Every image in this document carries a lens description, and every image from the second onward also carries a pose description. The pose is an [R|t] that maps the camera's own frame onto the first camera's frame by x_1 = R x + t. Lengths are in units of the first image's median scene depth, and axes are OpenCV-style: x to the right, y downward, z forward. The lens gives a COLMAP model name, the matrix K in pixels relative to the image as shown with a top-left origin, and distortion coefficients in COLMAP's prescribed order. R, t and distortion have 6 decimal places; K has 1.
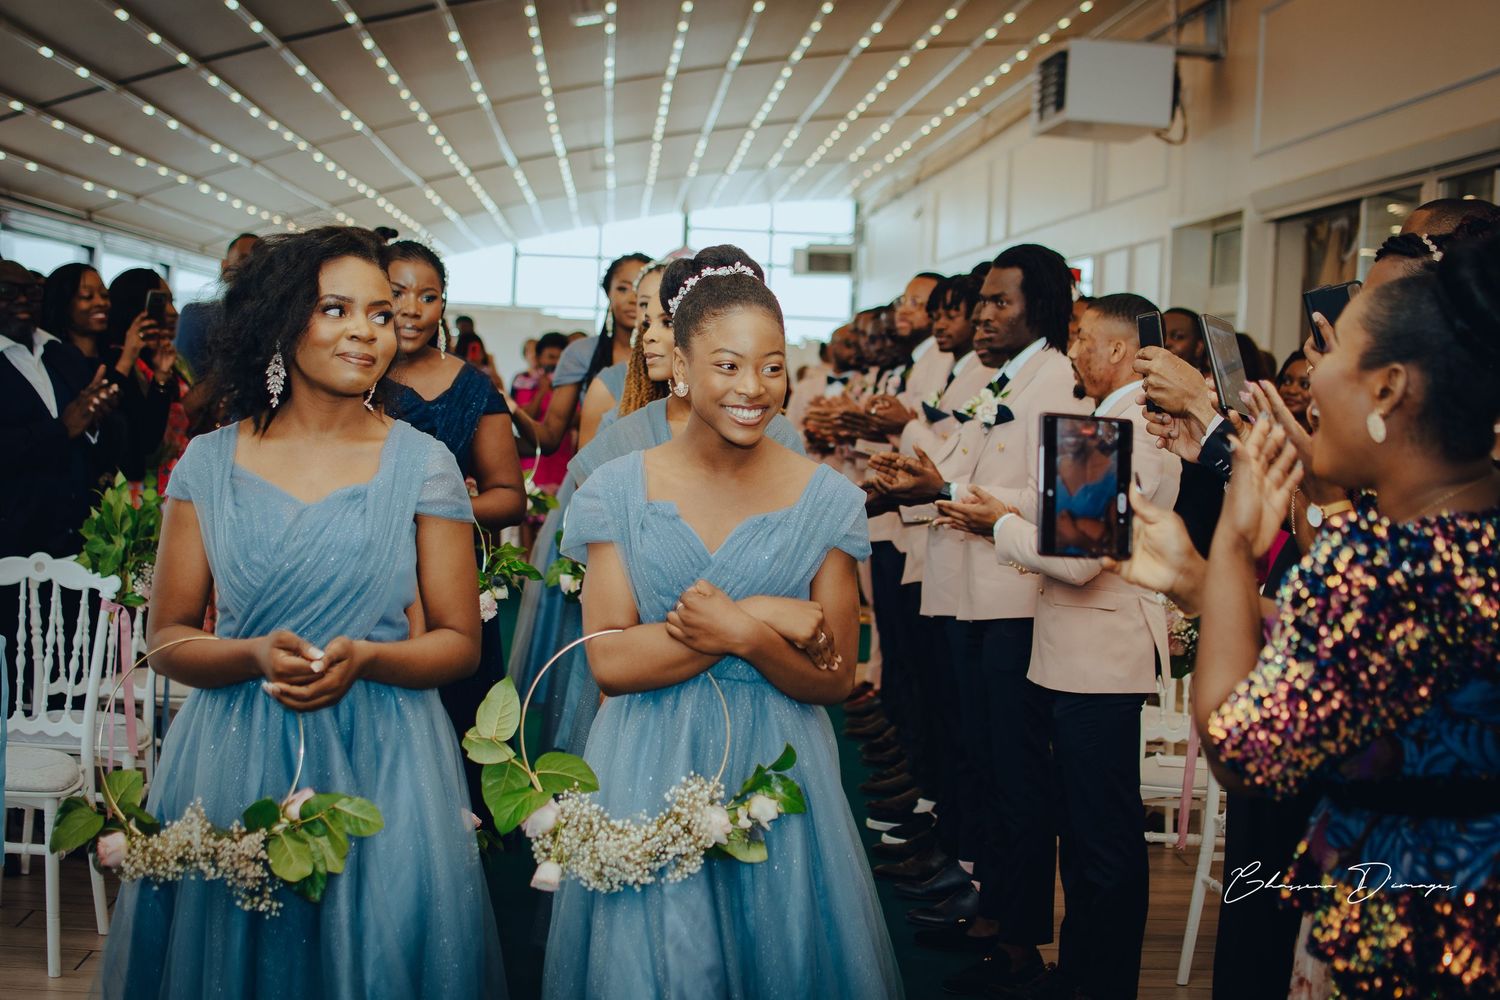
lens RADIAL K [[2130.1, 0, 755.2], [0, 2130.1, 491.5], [0, 0, 1]] dist [-0.169547, 0.000000]
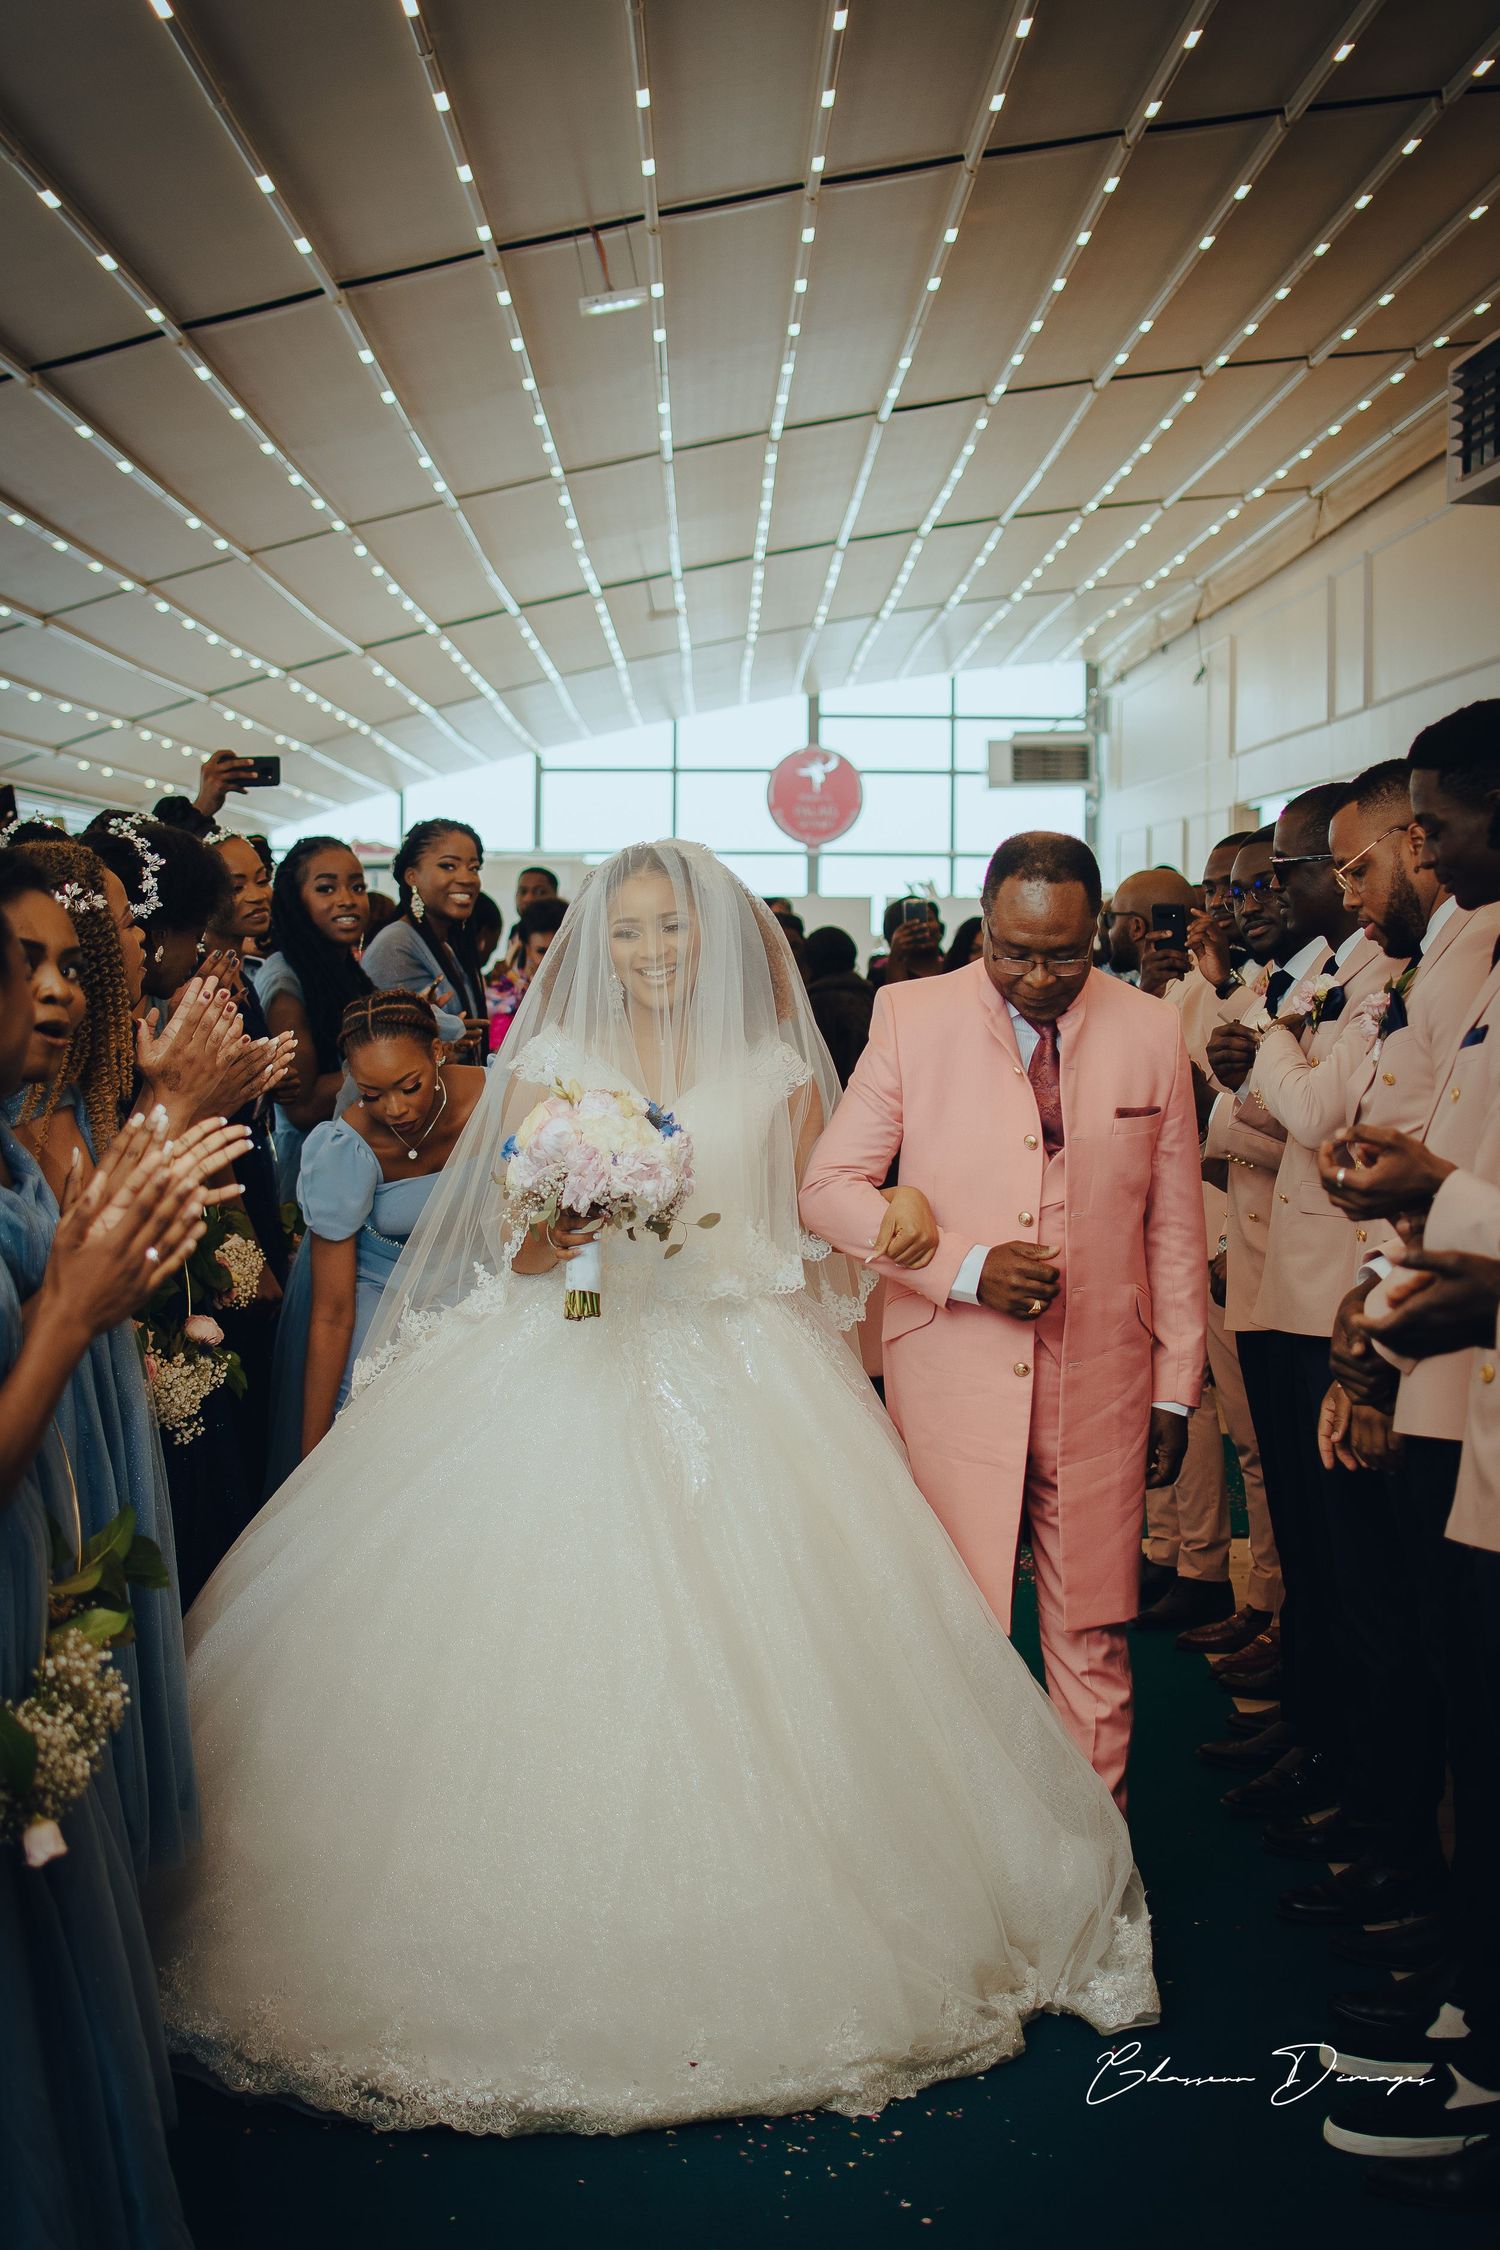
lens RADIAL K [[3195.1, 0, 746.1], [0, 3195.1, 1142.7], [0, 0, 1]] dist [-0.169547, 0.000000]
pose [[0.997729, -0.034105, -0.058092, -0.004210], [0.034509, 0.999387, 0.005957, -0.010752], [0.057853, -0.007948, 0.998293, 0.121559]]
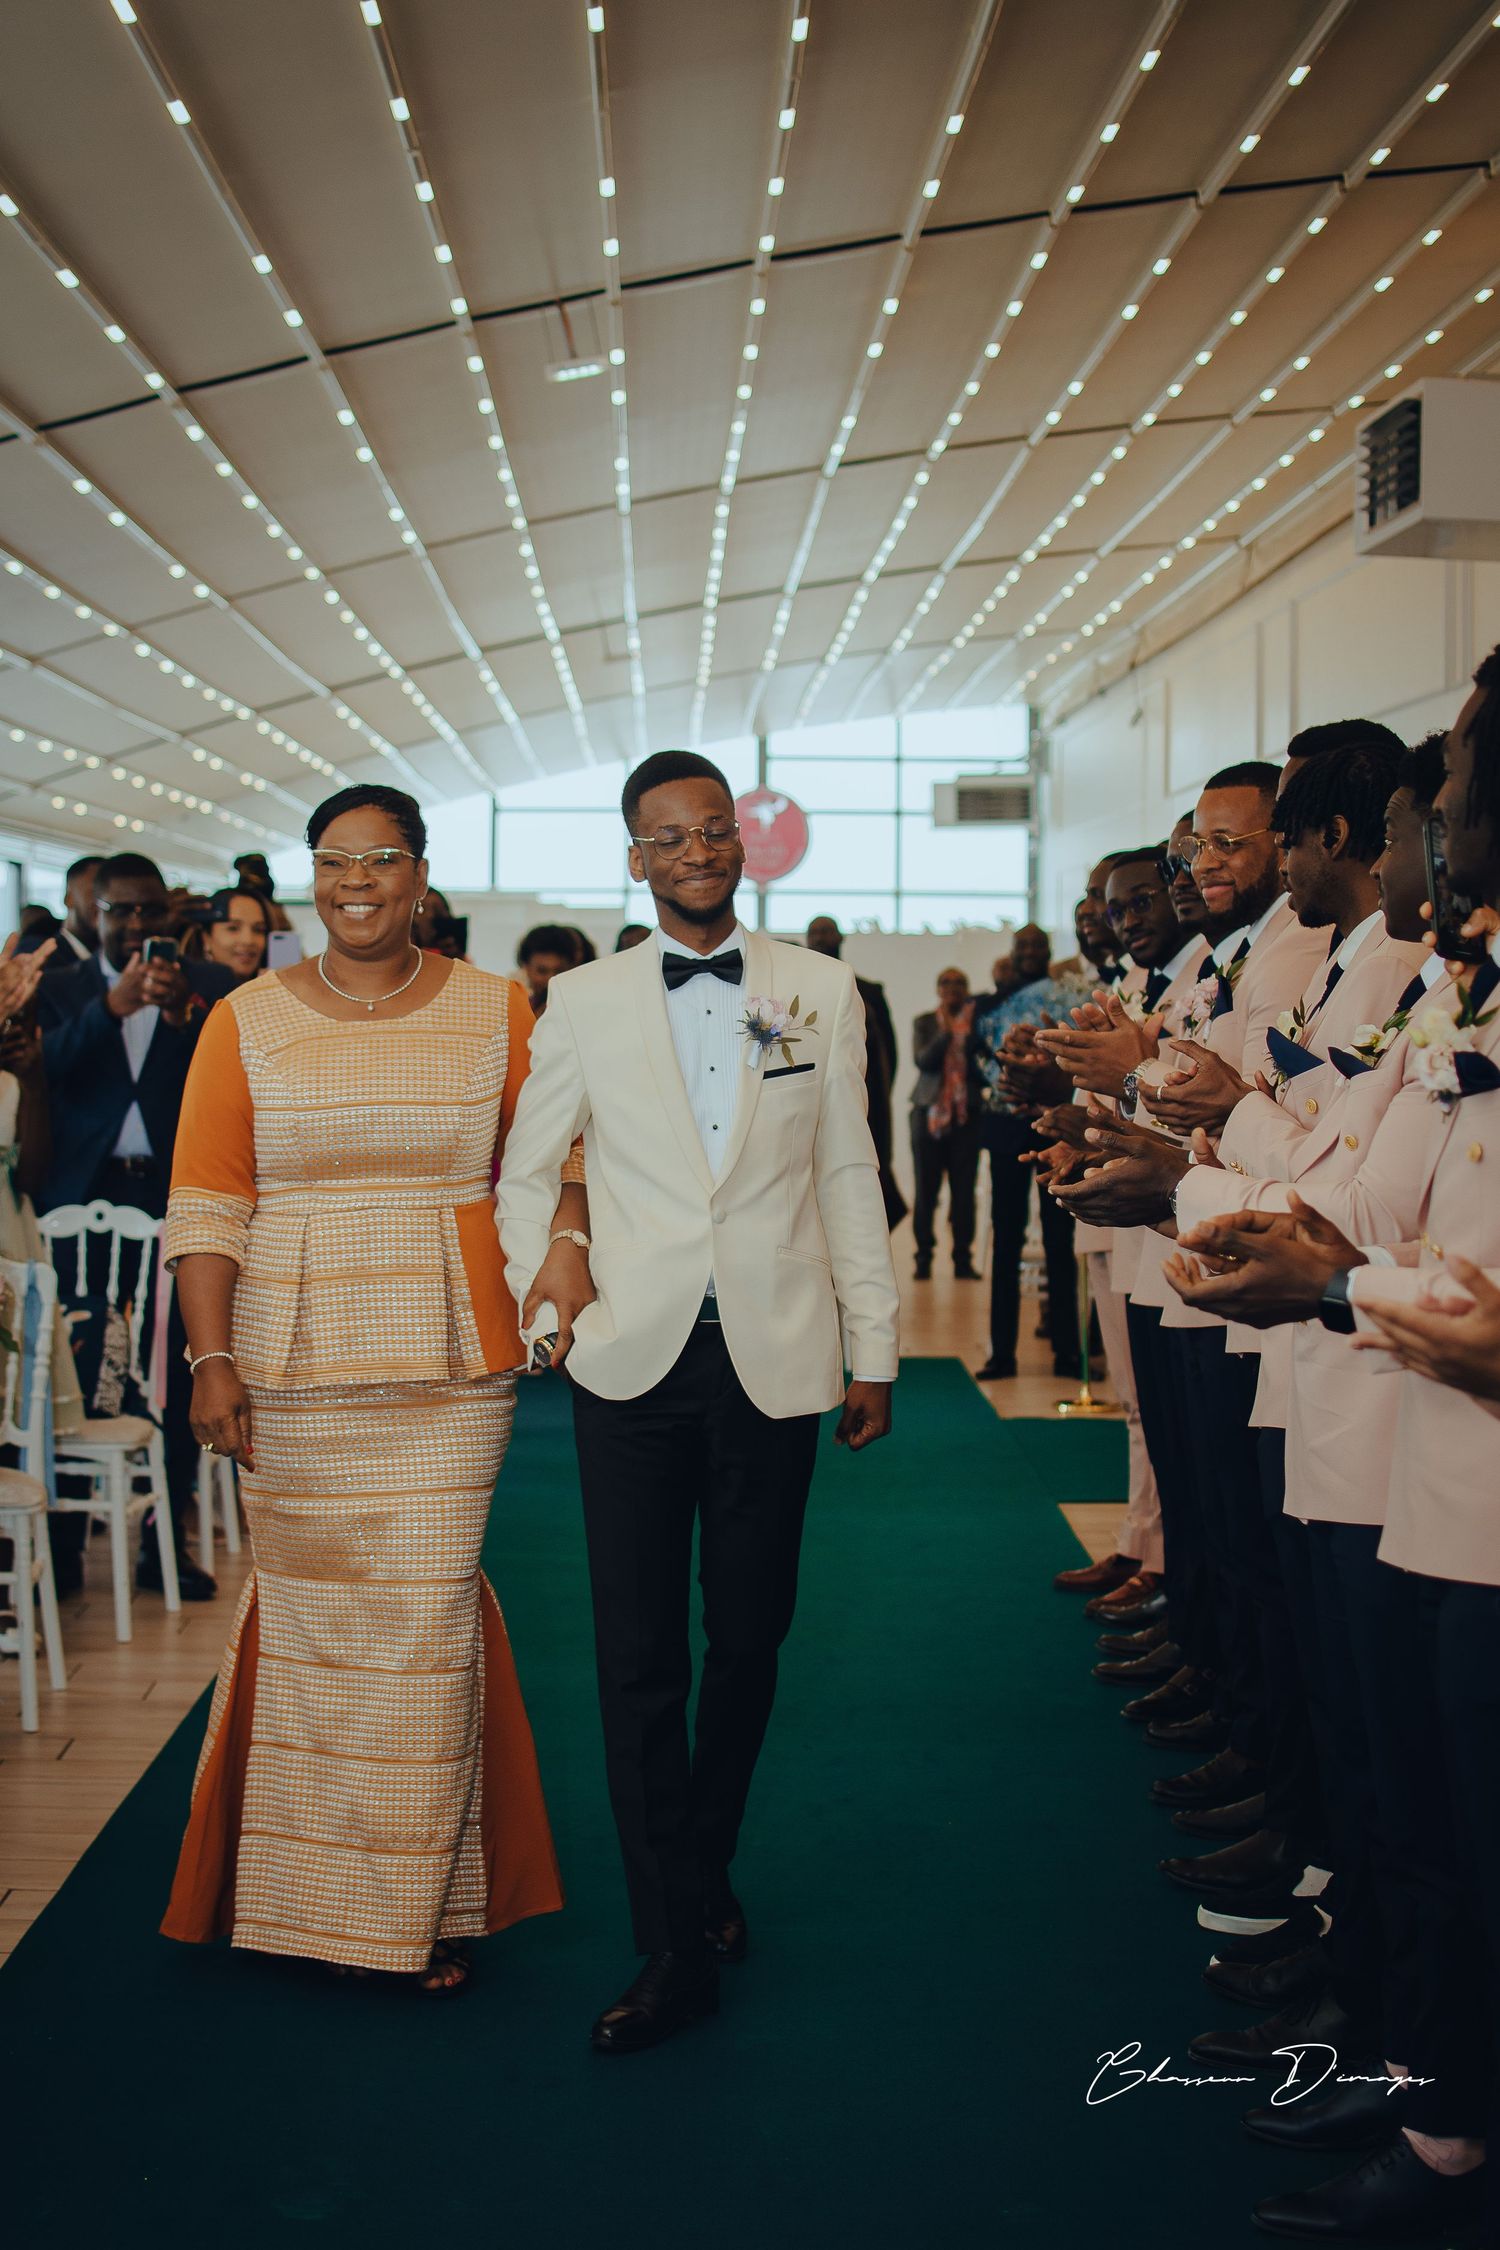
lens RADIAL K [[3195.1, 0, 757.3], [0, 3195.1, 1134.0], [0, 0, 1]] dist [-0.169547, 0.000000]
pose [[0.998653, -0.035134, -0.038177, -0.003066], [0.034781, 0.999346, -0.009877, -0.005246], [0.038499, 0.008535, 0.999222, 0.087540]]
